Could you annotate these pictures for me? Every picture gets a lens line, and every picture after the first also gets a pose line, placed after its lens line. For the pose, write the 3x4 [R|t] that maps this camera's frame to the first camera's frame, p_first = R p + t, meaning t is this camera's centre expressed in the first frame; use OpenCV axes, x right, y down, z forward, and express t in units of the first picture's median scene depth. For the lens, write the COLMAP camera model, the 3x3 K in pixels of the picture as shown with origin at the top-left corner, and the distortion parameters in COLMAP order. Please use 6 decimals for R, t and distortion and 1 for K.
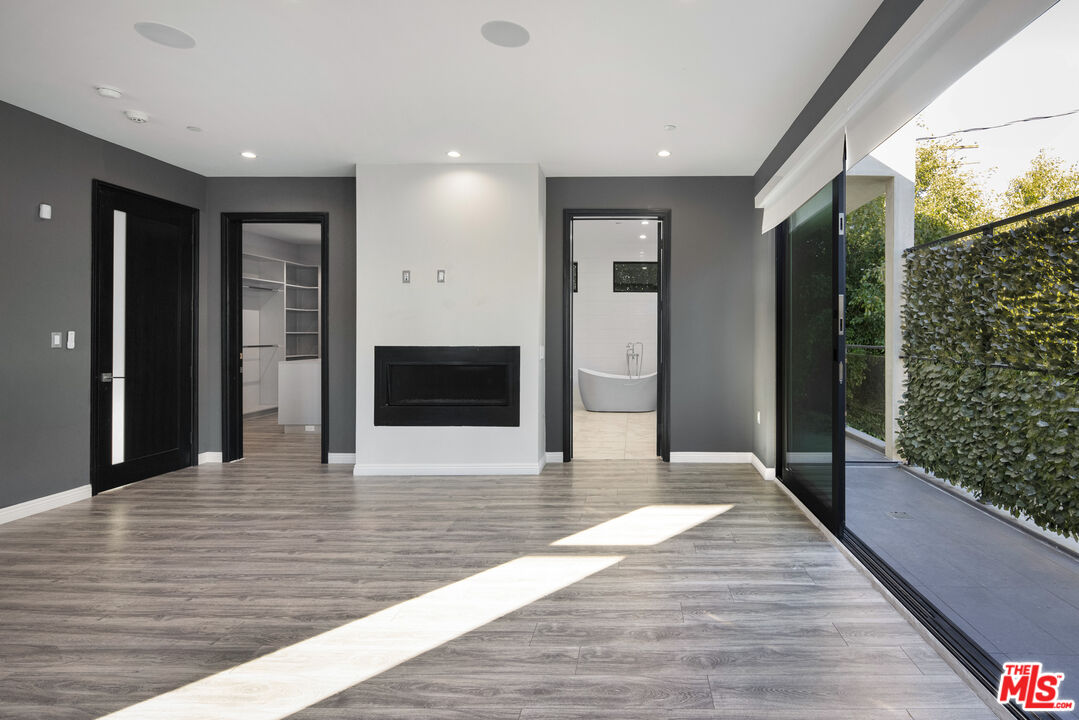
lens RADIAL K [[554.7, 0, 539.5], [0, 554.7, 333.6], [0, 0, 1]] dist [-0.000021, -0.000418]
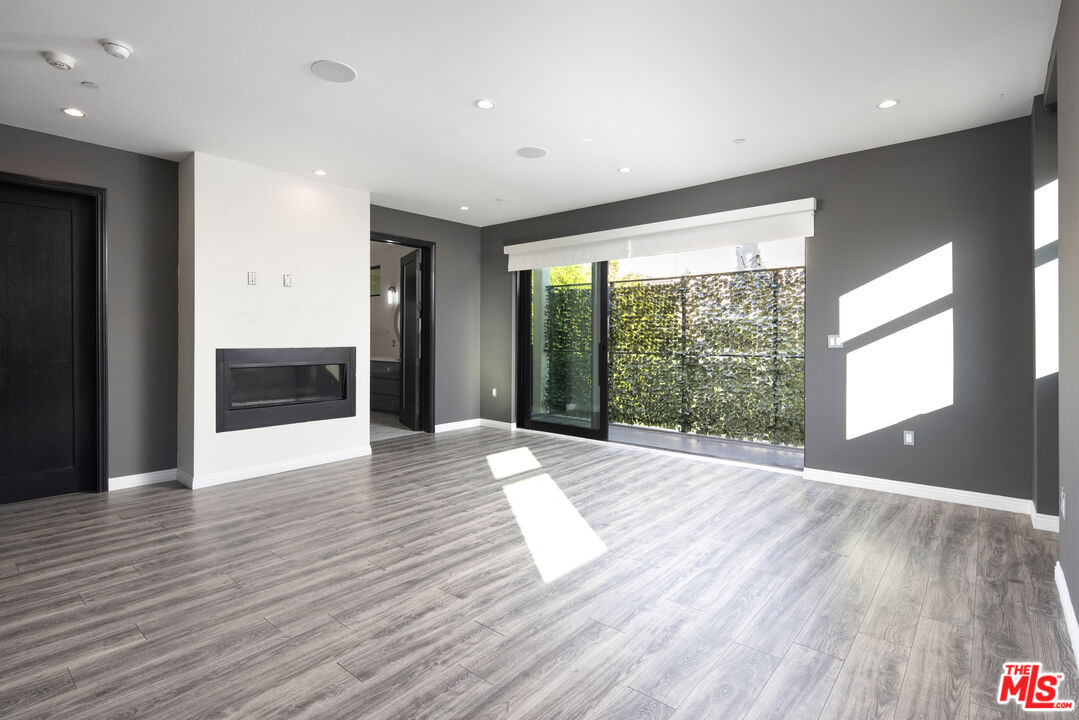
lens RADIAL K [[527.6, 0, 538.9], [0, 527.6, 339.4], [0, 0, 1]] dist [0.003595, 0.000155]
pose [[0.644604, -0.002352, 0.764513, -0.669467], [-0.001667, 0.999989, 0.004481, 0.001280], [-0.764515, -0.004163, 0.644593, -0.005828]]
